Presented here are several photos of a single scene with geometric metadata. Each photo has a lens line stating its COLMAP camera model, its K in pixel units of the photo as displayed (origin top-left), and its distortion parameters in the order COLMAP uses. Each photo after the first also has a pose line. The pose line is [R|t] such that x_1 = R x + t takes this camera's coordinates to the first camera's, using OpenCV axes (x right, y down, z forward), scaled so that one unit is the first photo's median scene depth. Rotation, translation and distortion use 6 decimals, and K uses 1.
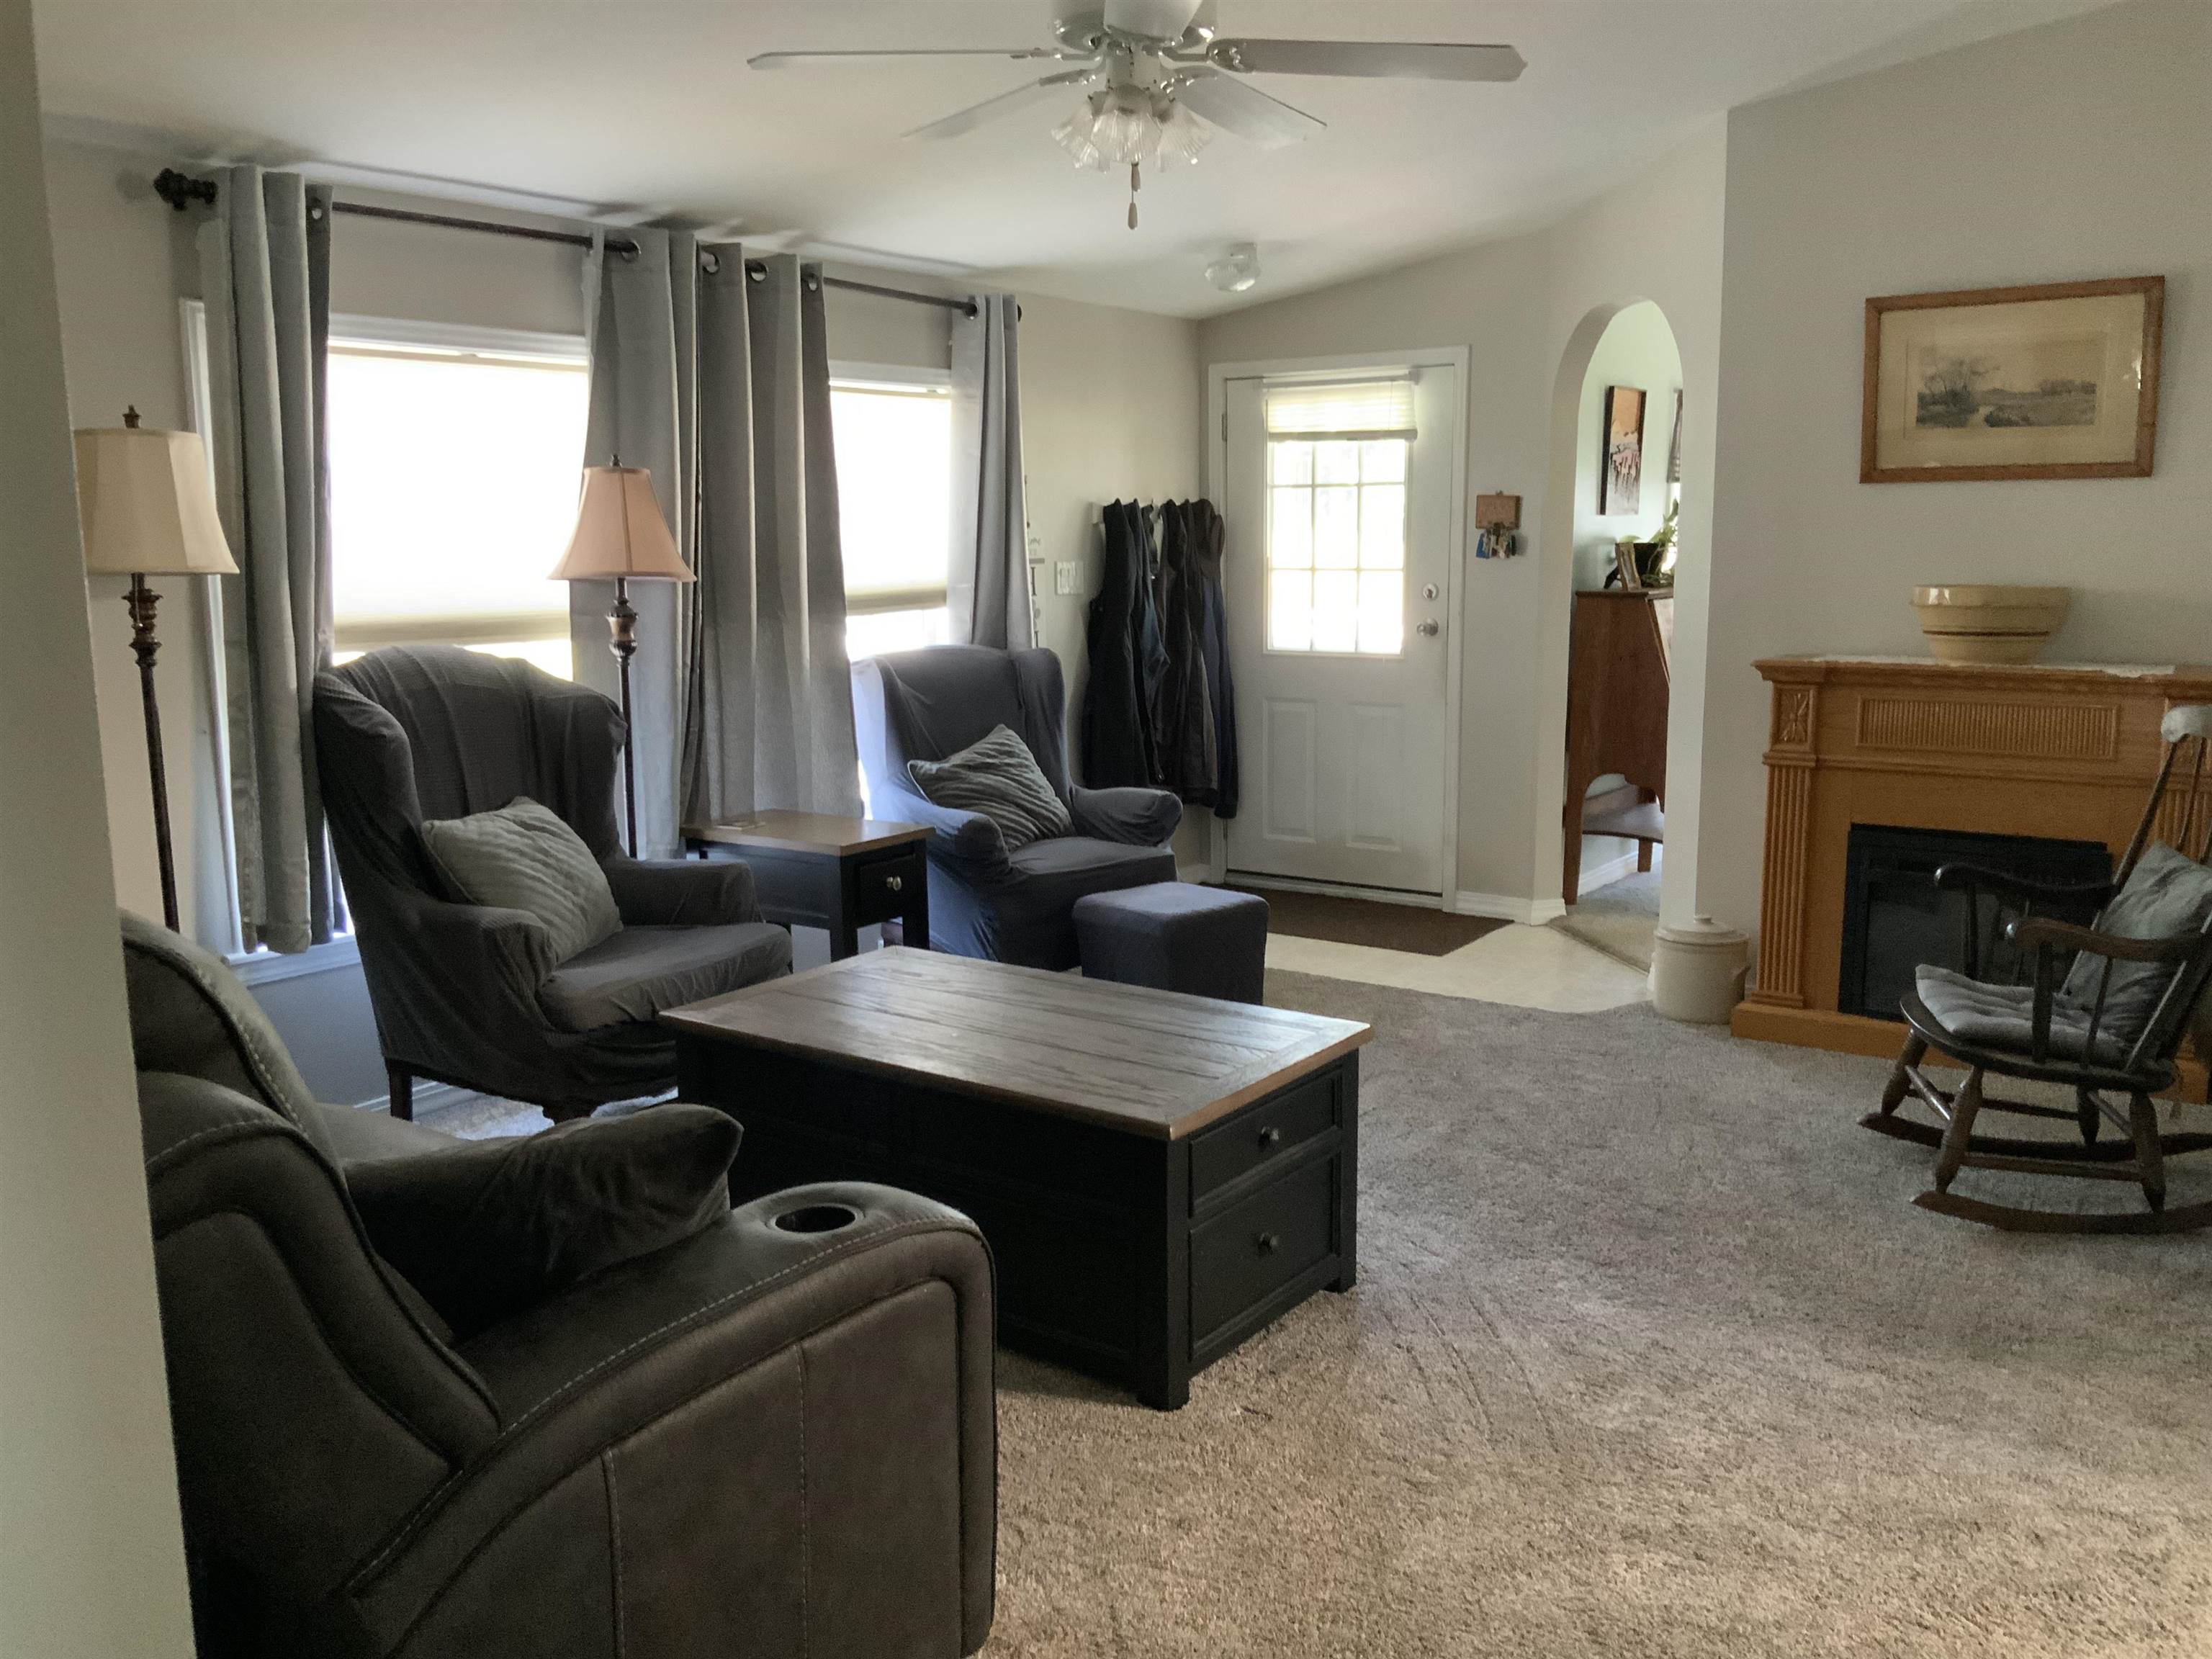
lens RADIAL K [[1829.8, 0, 1113.4], [0, 1829.8, 814.1], [0, 0, 1]] dist [0.058466, -0.096373]
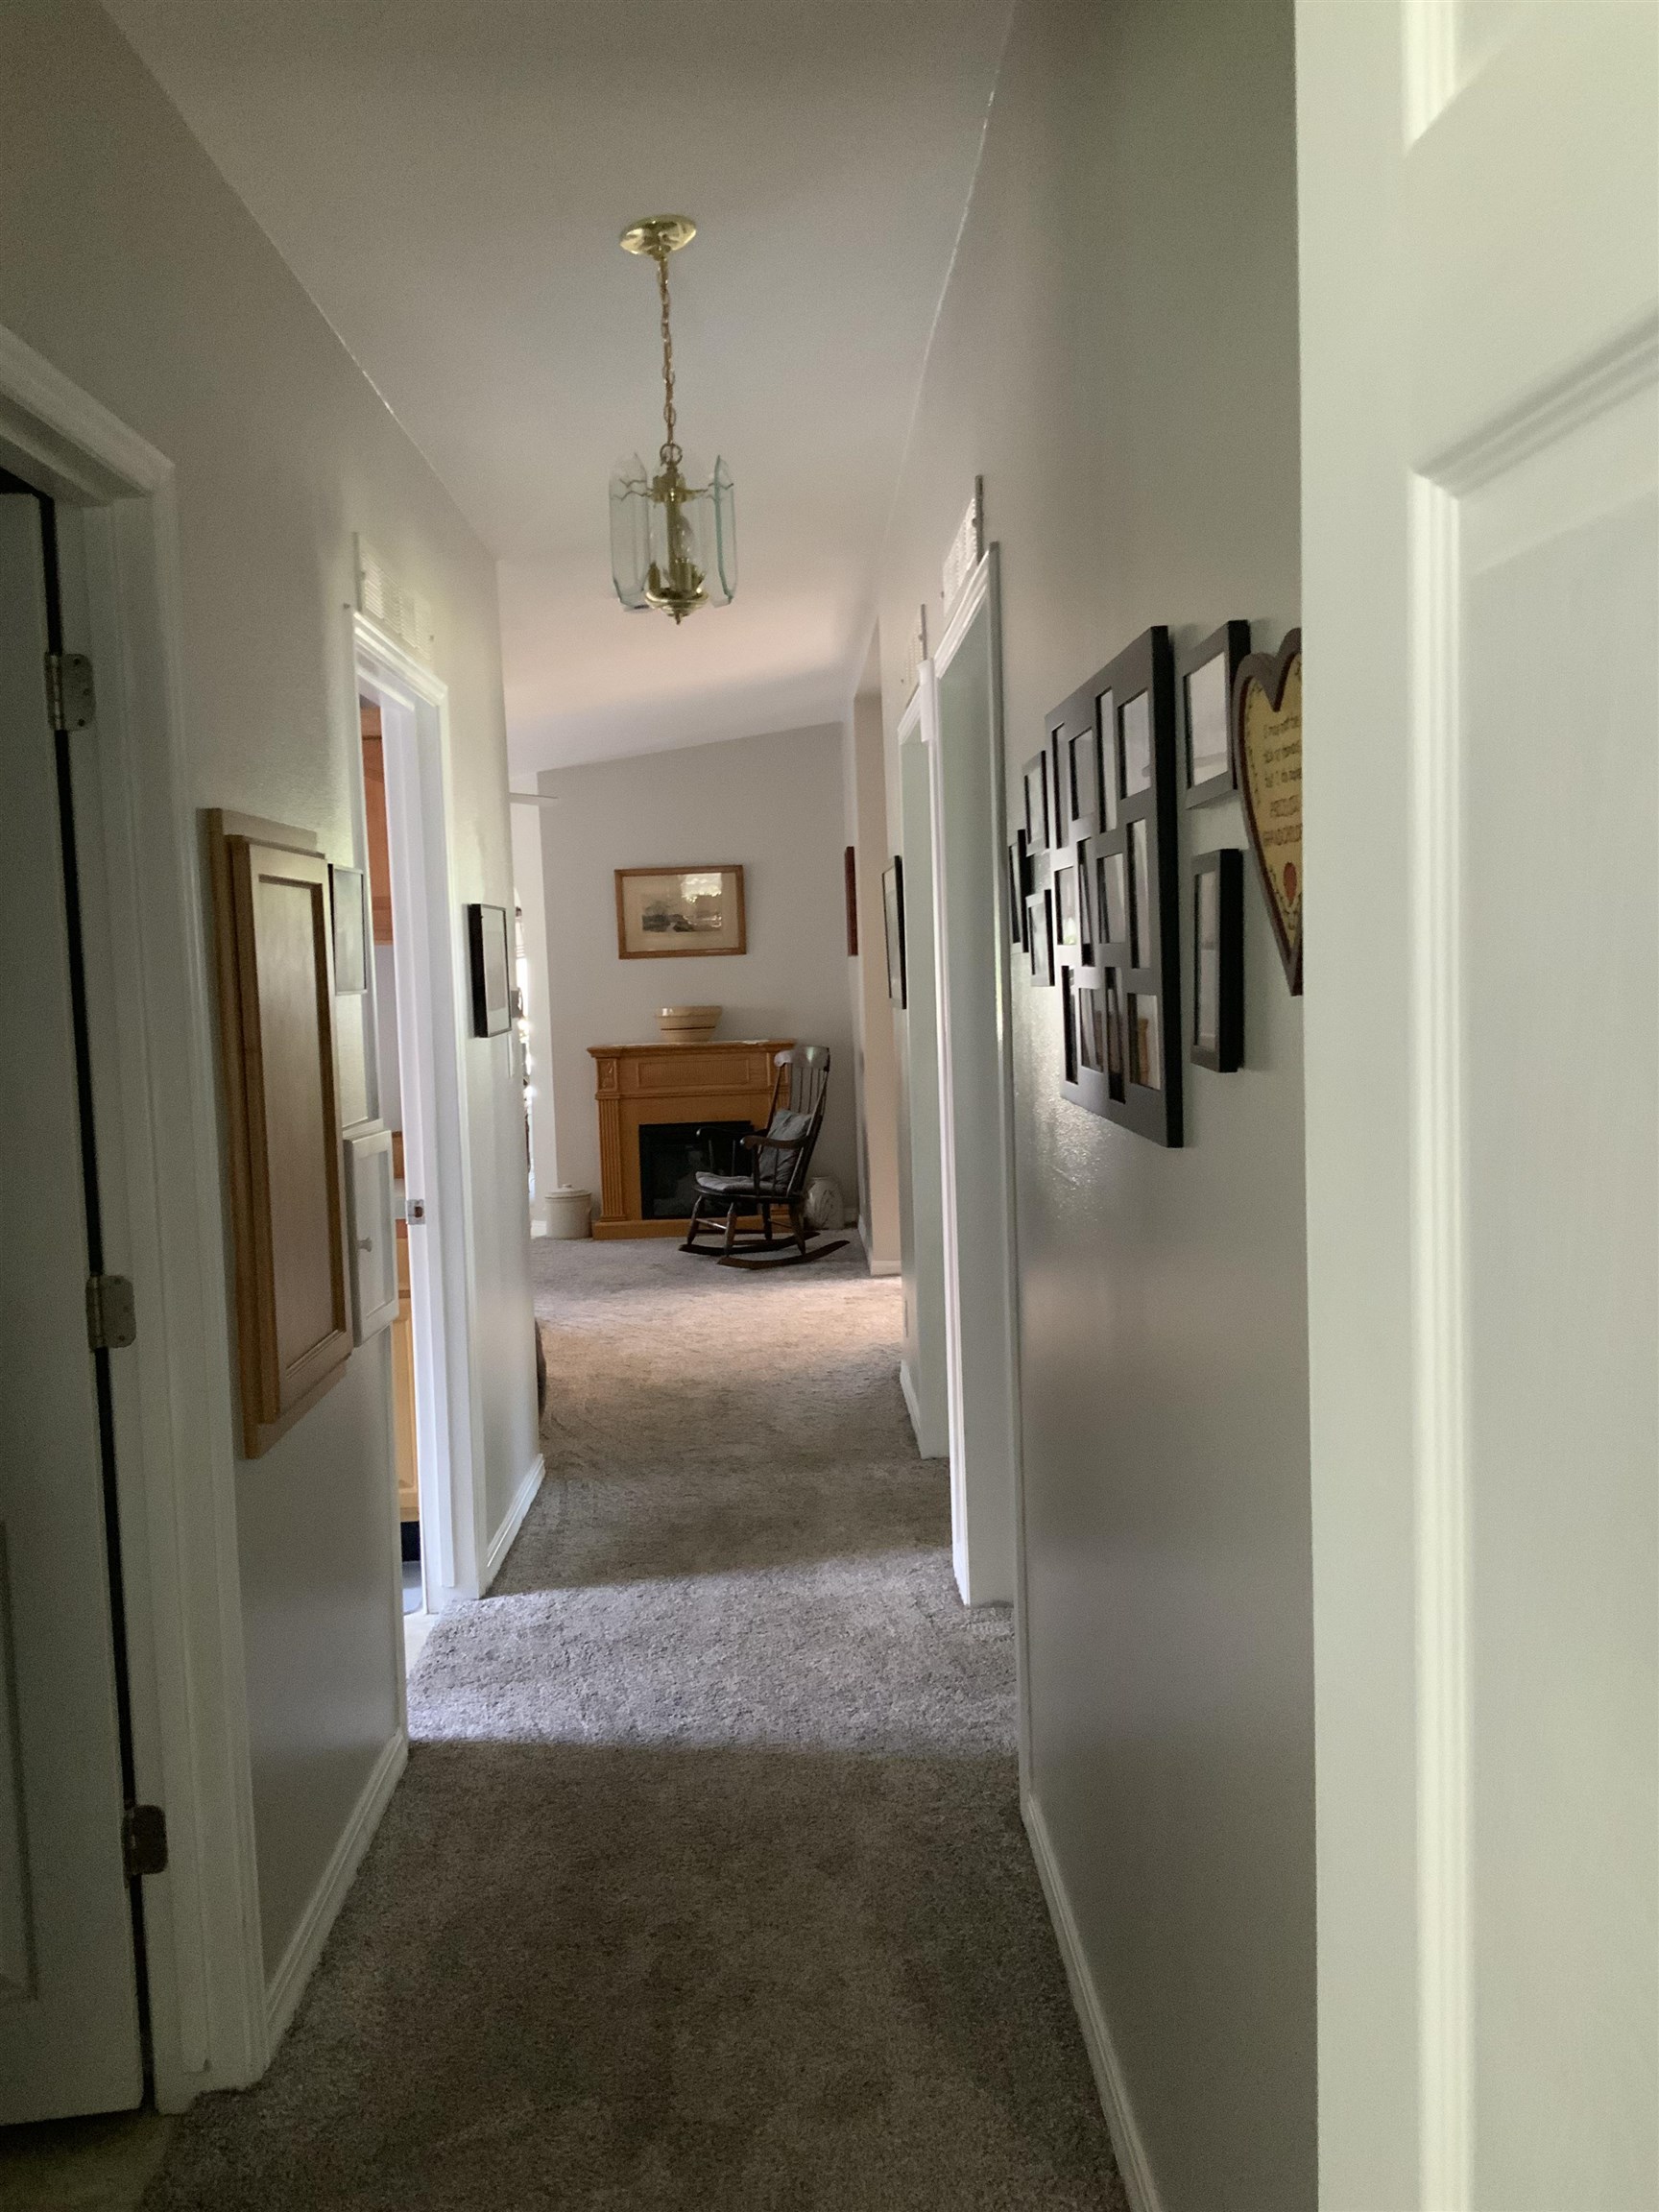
lens RADIAL K [[1829.8, 0, 827.2], [0, 1829.8, 1101.9], [0, 0, 1]] dist [0.058466, -0.096373]
pose [[0.802713, -0.065536, 0.592754, -0.642950], [0.121117, 0.991145, -0.054435, 0.118080], [-0.583937, 0.115489, 0.803542, -0.762941]]
